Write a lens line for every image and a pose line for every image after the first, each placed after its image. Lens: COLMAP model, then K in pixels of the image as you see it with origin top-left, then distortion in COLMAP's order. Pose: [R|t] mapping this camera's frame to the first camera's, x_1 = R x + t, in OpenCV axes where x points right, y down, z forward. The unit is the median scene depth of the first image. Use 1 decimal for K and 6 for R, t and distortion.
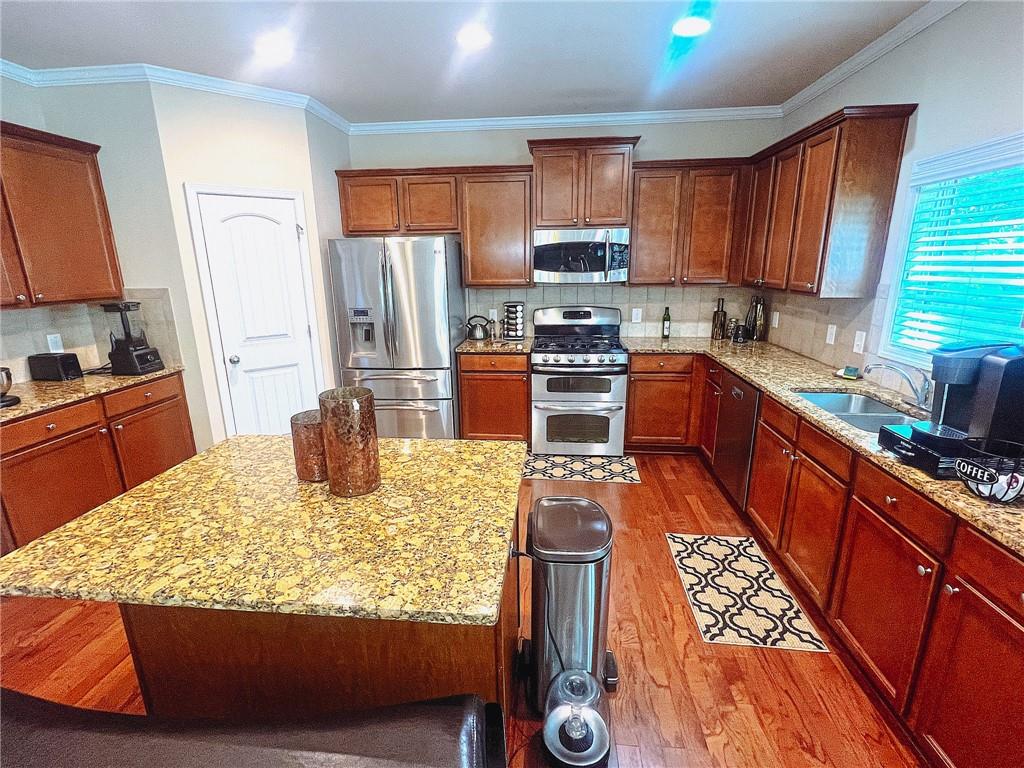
lens RADIAL K [[478.4, 0, 509.2], [0, 478.4, 389.9], [0, 0, 1]] dist [-0.001991, 0.002254]
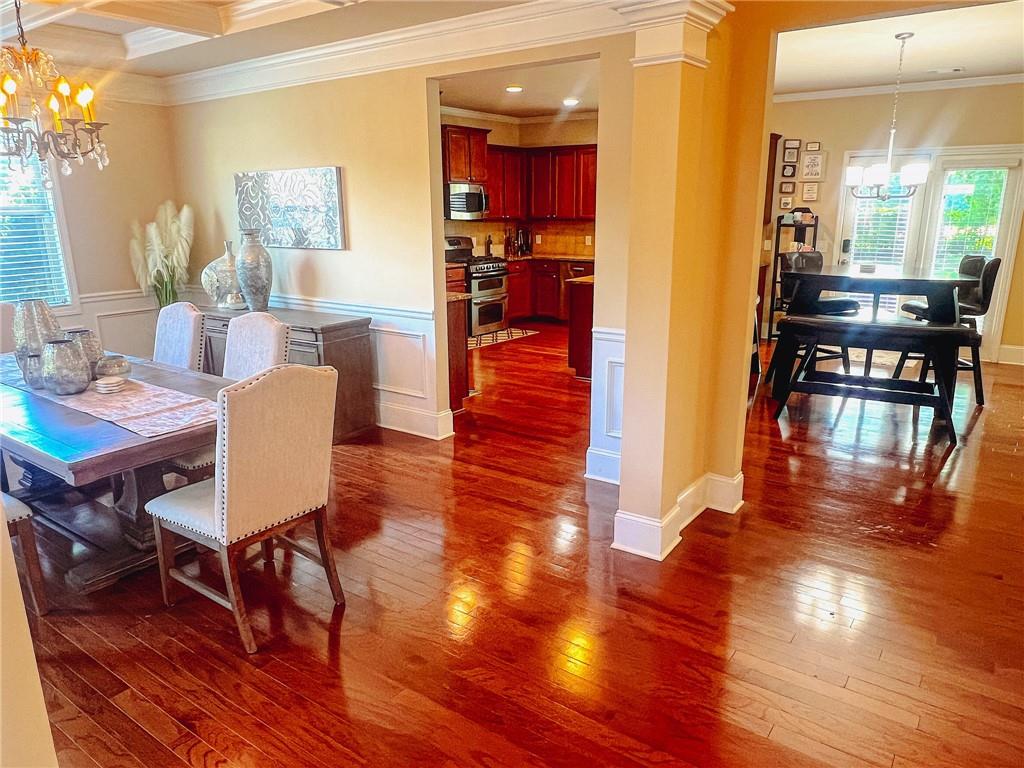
lens RADIAL K [[696.0, 0, 509.7], [0, 696.0, 390.1], [0, 0, 1]] dist [-0.000842, 0.003807]
pose [[0.504922, -0.212765, 0.836532, -1.854092], [0.222961, 0.968404, 0.111728, 0.087424], [-0.833872, 0.130100, 0.536406, -0.233323]]
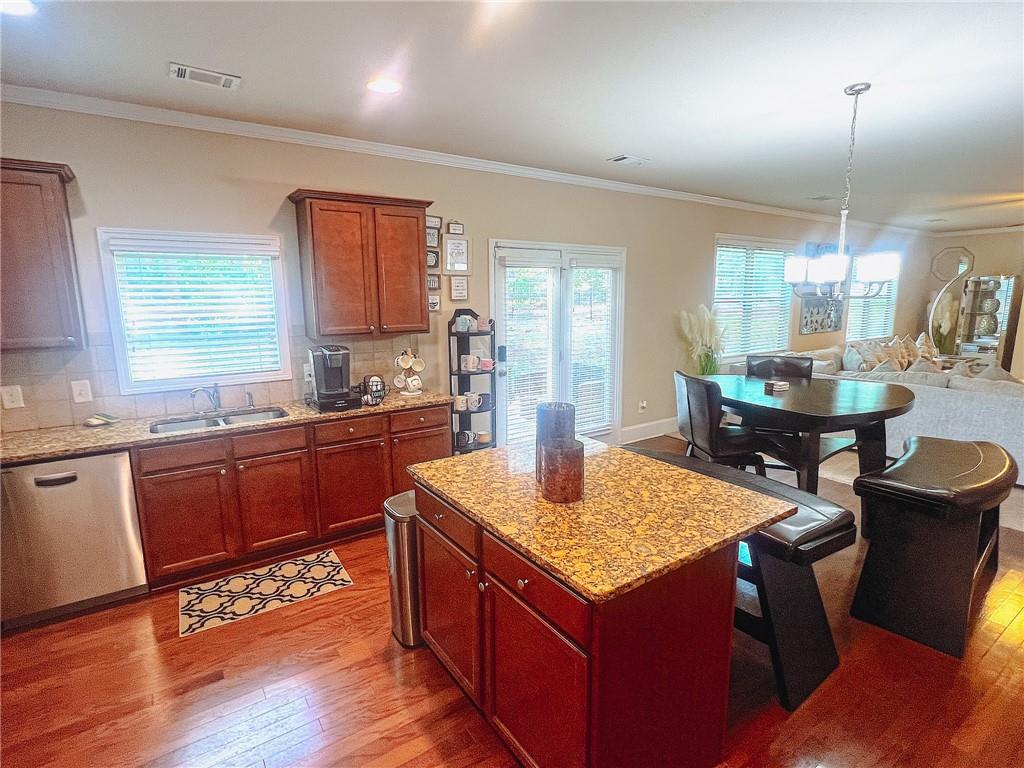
lens RADIAL K [[523.1, 0, 512.6], [0, 523.1, 388.2], [0, 0, 1]] dist [-0.002183, -0.000989]
pose [[-0.644240, -0.116640, 0.755877, -0.515329], [0.212844, 0.921919, 0.323671, -0.202474], [-0.734610, 0.369405, -0.569111, 0.722012]]
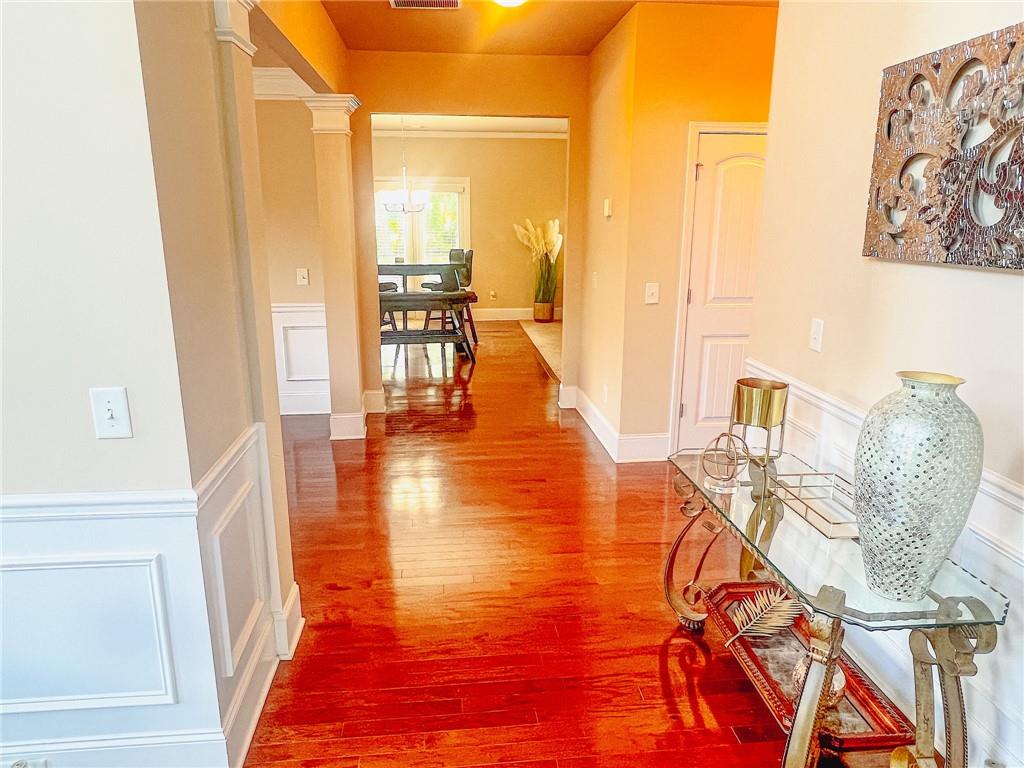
lens RADIAL K [[696.0, 0, 514.8], [0, 696.0, 381.8], [0, 0, 1]] dist [-0.000842, 0.003807]
pose [[-0.196788, -0.212904, 0.957051, -2.391924], [0.251319, 0.932571, 0.259134, 0.059315], [-0.947689, 0.291519, -0.130012, -0.058526]]
